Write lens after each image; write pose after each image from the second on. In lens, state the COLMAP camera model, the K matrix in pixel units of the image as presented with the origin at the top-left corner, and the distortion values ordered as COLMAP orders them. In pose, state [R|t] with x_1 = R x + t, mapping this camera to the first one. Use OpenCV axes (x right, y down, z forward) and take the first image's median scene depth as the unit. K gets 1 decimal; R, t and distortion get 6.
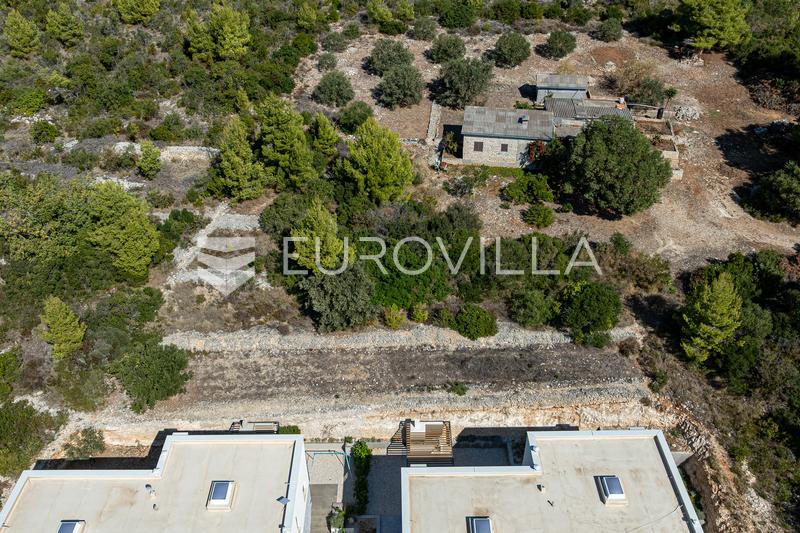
lens RADIAL K [[666.1, 0, 401.7], [0, 666.1, 262.3], [0, 0, 1]] dist [-0.021332, -0.005619]
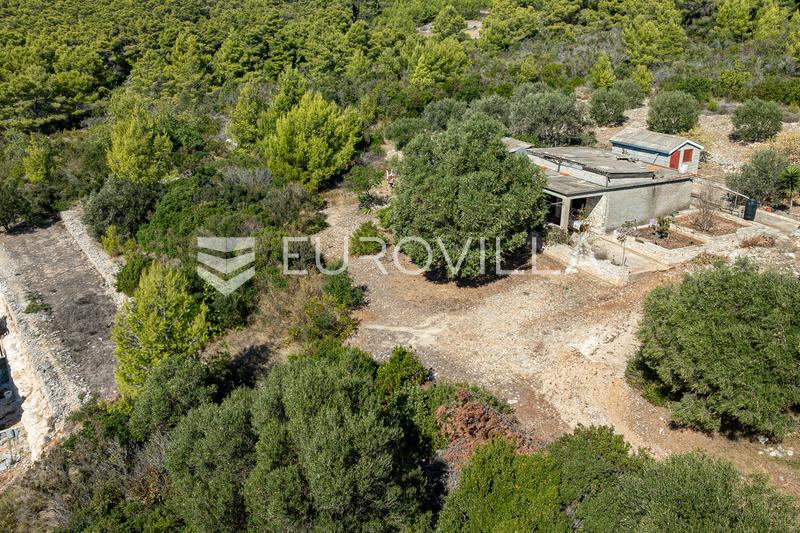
lens RADIAL K [[666.1, 0, 401.7], [0, 666.1, 262.3], [0, 0, 1]] dist [-0.021332, -0.005619]
pose [[0.561540, 0.289773, -0.775052, 0.844244], [-0.490035, 0.871210, -0.029316, -0.053179], [0.666738, 0.396264, 0.631218, 0.663256]]
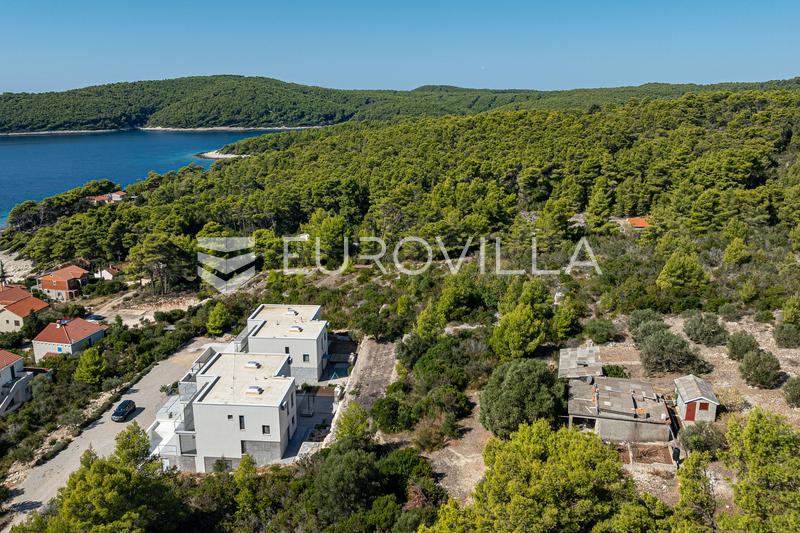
lens RADIAL K [[666.1, 0, 401.7], [0, 666.1, 262.3], [0, 0, 1]] dist [-0.021332, -0.005619]
pose [[-0.089981, 0.248401, -0.964469, 1.535268], [-0.583388, 0.771722, 0.253186, -0.552144], [0.807194, 0.585442, 0.075474, 0.660483]]
